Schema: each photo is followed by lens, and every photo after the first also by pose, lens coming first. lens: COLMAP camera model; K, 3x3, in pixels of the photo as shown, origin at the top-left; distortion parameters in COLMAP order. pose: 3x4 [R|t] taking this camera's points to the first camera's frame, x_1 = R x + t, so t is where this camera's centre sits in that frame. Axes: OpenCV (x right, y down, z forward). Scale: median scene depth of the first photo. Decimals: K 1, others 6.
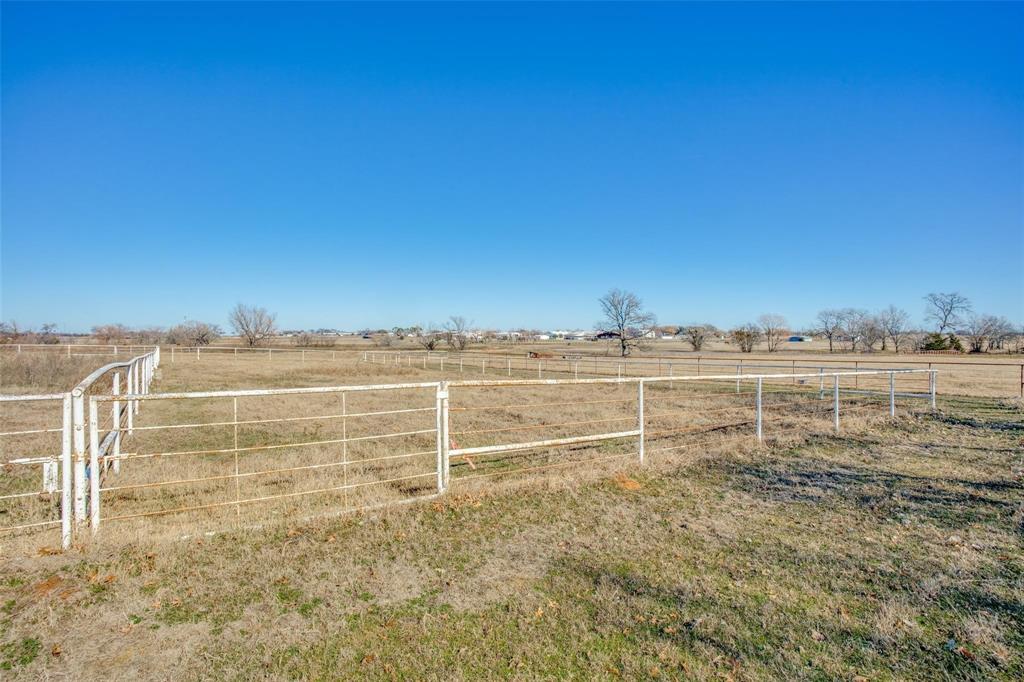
lens RADIAL K [[533.3, 0, 512.0], [0, 533.3, 341.0], [0, 0, 1]] dist [-0.038547, 0.001143]
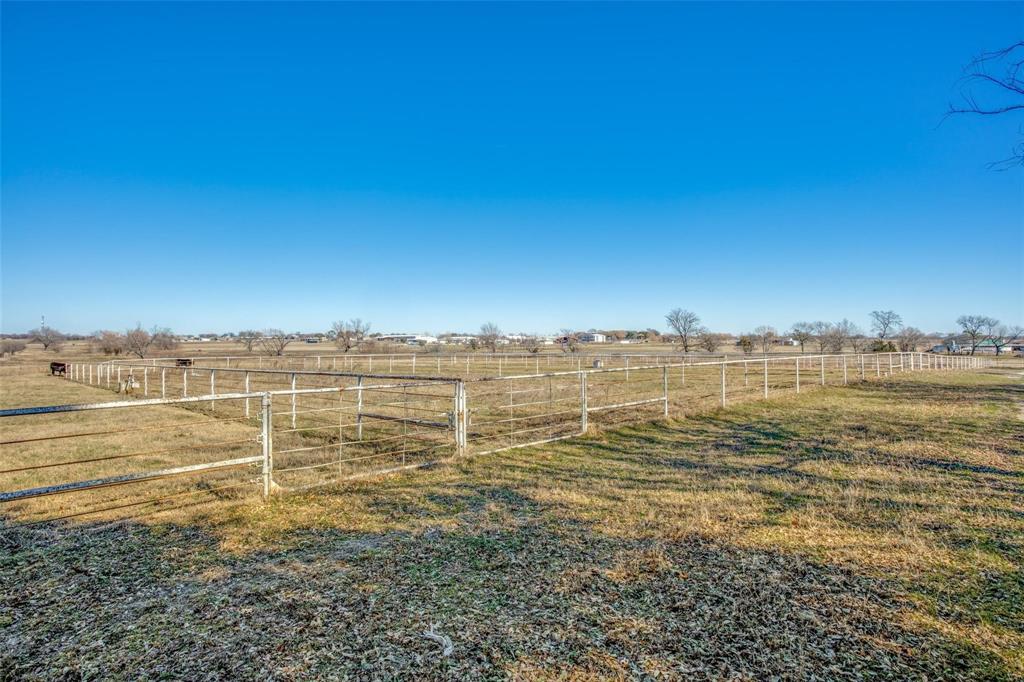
lens RADIAL K [[533.3, 0, 512.0], [0, 533.3, 341.0], [0, 0, 1]] dist [-0.038547, 0.001143]
pose [[0.907145, 0.000641, 0.420819, -0.631369], [0.002499, 0.999973, -0.006909, -0.001653], [-0.420812, 0.007319, 0.907118, 0.099628]]
